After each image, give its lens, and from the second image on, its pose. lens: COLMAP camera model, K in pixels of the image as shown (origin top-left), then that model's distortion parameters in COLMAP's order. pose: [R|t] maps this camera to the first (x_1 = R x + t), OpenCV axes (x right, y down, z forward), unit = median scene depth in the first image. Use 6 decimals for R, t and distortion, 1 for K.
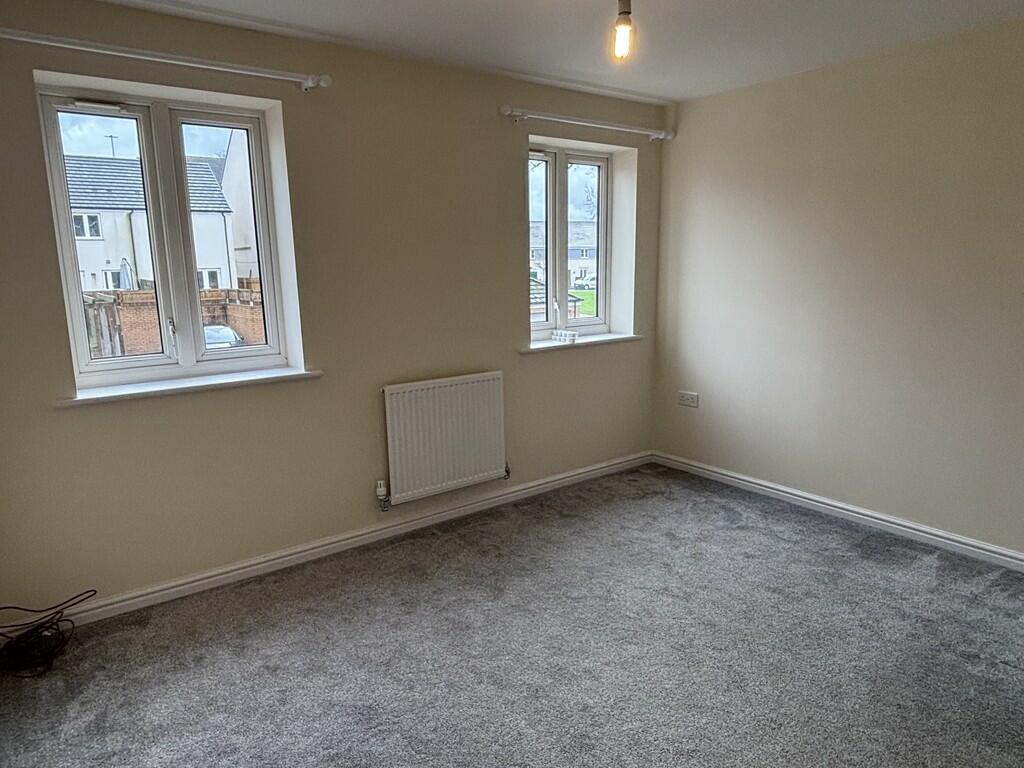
lens RADIAL K [[624.8, 0, 517.1], [0, 624.8, 384.1], [0, 0, 1]] dist [0.005317, -0.014892]
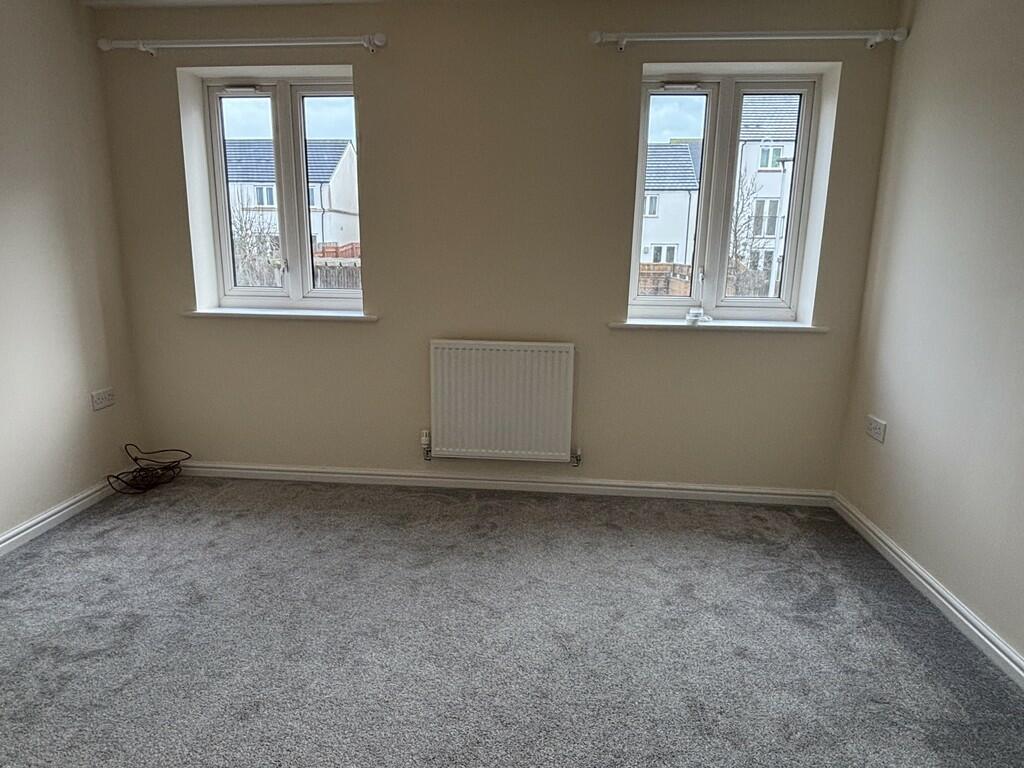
lens RADIAL K [[624.8, 0, 511.1], [0, 624.8, 383.3], [0, 0, 1]] dist [0.005317, -0.014892]
pose [[0.753465, 0.169965, -0.635140, 0.503420], [-0.149997, 0.984970, 0.085639, -0.029859], [0.640150, 0.030743, 0.767635, 0.281400]]
